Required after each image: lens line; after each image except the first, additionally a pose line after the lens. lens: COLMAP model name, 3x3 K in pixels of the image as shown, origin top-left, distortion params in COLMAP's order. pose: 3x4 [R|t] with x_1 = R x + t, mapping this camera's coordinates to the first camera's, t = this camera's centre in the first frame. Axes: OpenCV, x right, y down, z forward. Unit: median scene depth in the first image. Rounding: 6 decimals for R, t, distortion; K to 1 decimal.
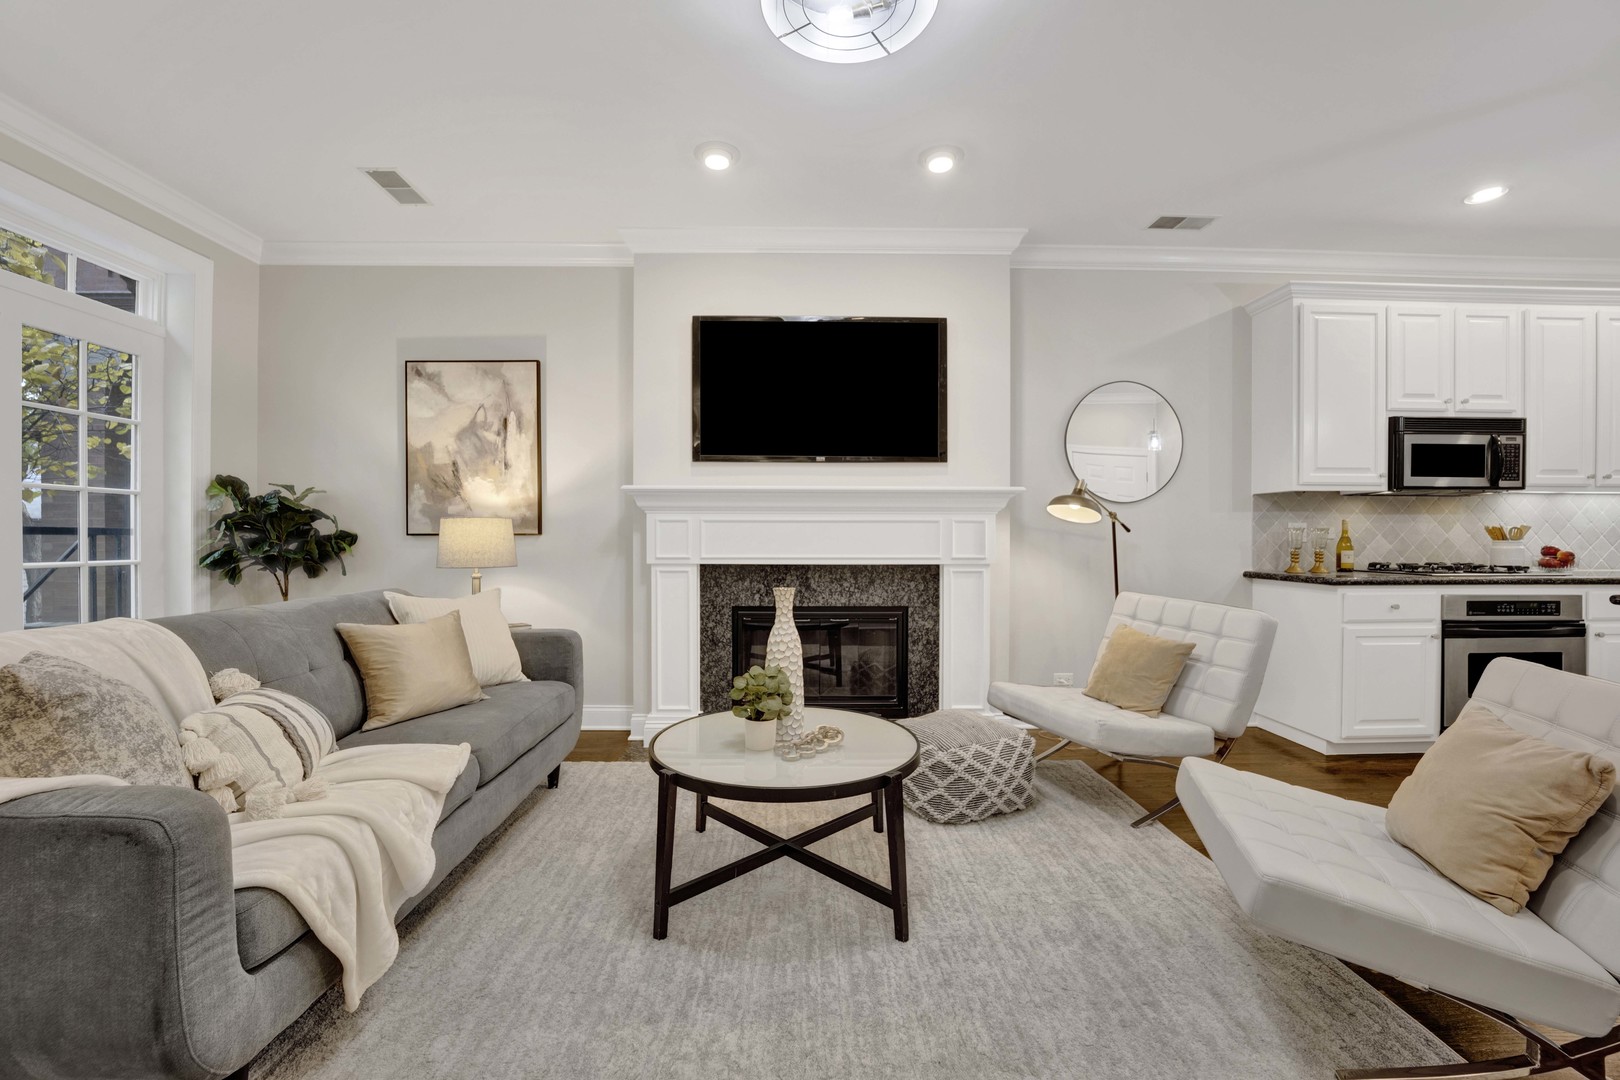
lens RADIAL K [[668.1, 0, 798.7], [0, 668.1, 541.1], [0, 0, 1]] dist [-0.022994, -0.000253]
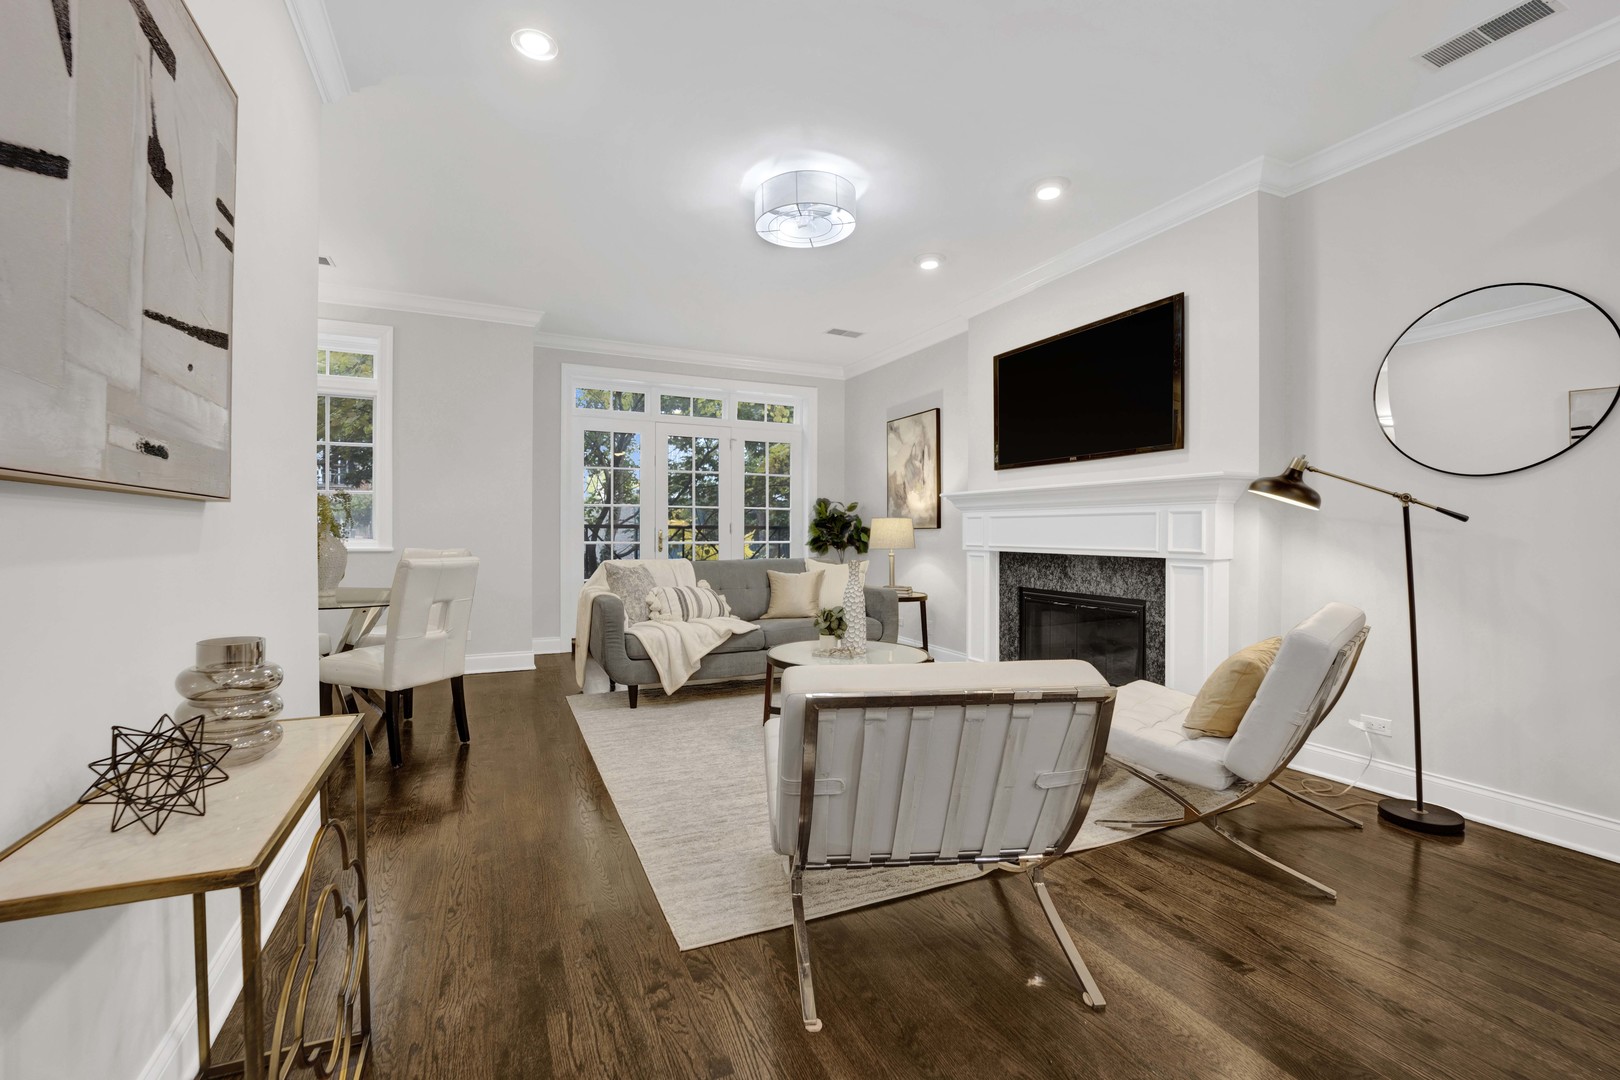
lens RADIAL K [[668.1, 0, 798.6], [0, 668.1, 541.8], [0, 0, 1]] dist [-0.022994, -0.000253]
pose [[0.405288, 0.014480, -0.914074, 0.847242], [-0.008614, 0.999891, 0.012020, 0.004565], [0.914149, 0.003002, 0.405368, 0.141982]]
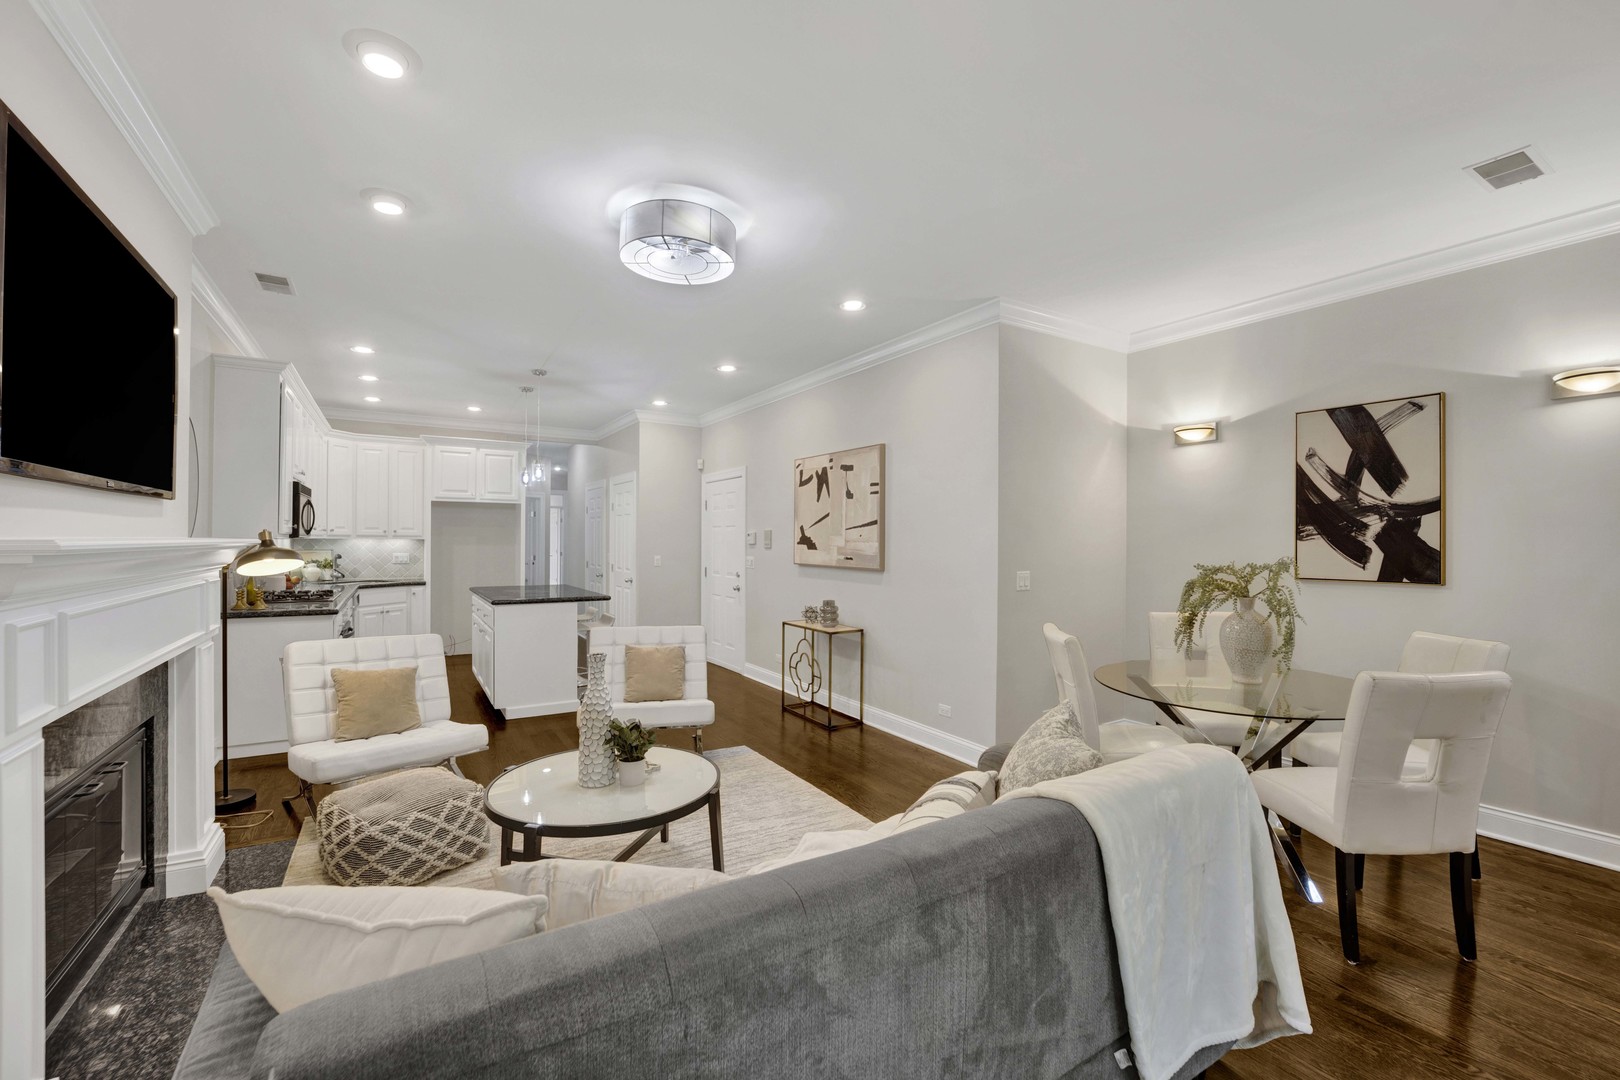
lens RADIAL K [[668.1, 0, 807.6], [0, 668.1, 540.4], [0, 0, 1]] dist [-0.022994, -0.000253]
pose [[-0.520184, -0.005399, 0.854037, -0.679349], [-0.000893, 0.999983, 0.005778, -0.077096], [-0.854054, 0.002243, -0.520180, 0.780612]]
